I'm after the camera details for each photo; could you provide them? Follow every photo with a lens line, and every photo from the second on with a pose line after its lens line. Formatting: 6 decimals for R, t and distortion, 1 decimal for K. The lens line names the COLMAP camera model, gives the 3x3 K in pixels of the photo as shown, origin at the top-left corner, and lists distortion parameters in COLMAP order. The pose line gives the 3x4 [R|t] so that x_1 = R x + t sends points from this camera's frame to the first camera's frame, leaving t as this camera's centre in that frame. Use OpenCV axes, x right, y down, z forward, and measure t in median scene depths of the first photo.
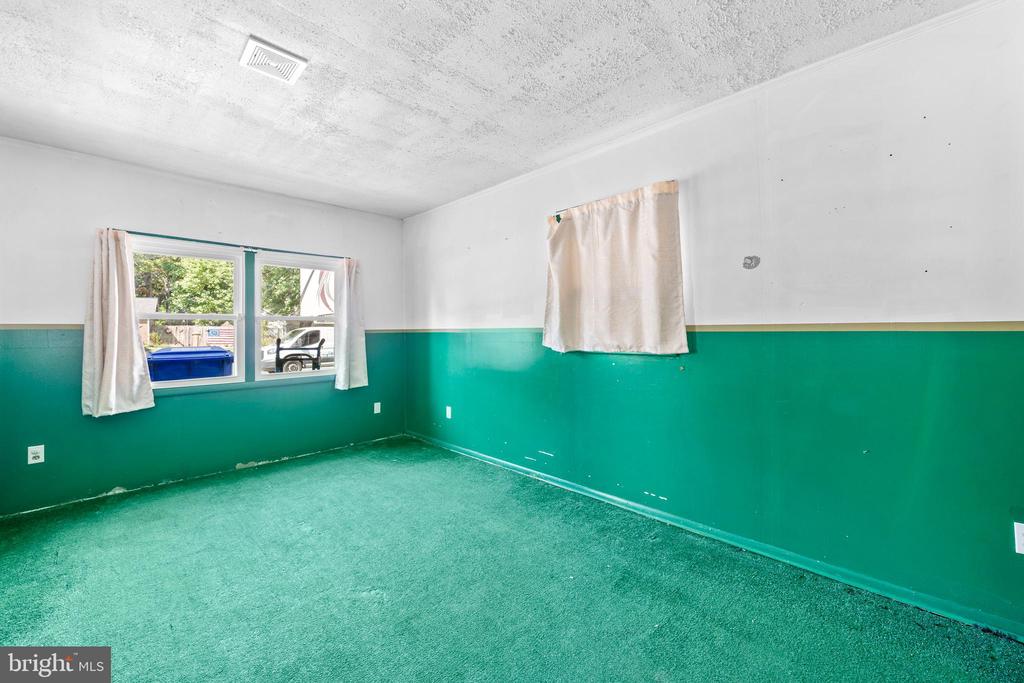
lens RADIAL K [[375.8, 0, 514.4], [0, 375.8, 333.1], [0, 0, 1]] dist [0.000574, 0.000173]
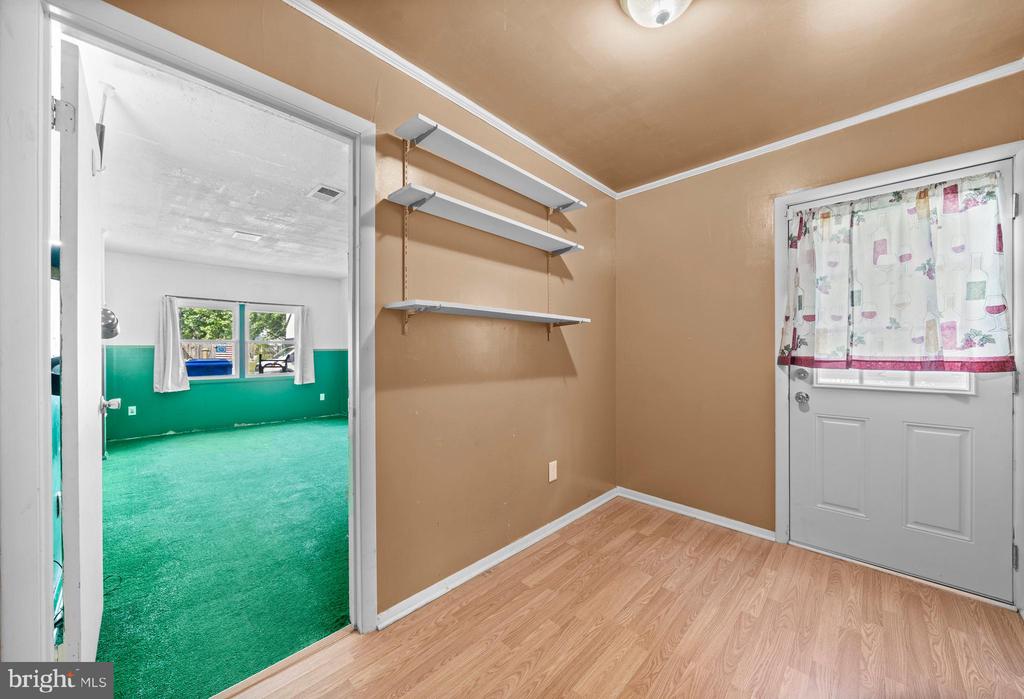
lens RADIAL K [[368.2, 0, 509.7], [0, 368.2, 353.9], [0, 0, 1]] dist [0.013180, 0.000084]
pose [[0.999902, 0.006053, -0.012643, 0.579008], [-0.005956, 0.999953, 0.007620, -0.004906], [0.012689, -0.007544, 0.999891, -0.730562]]
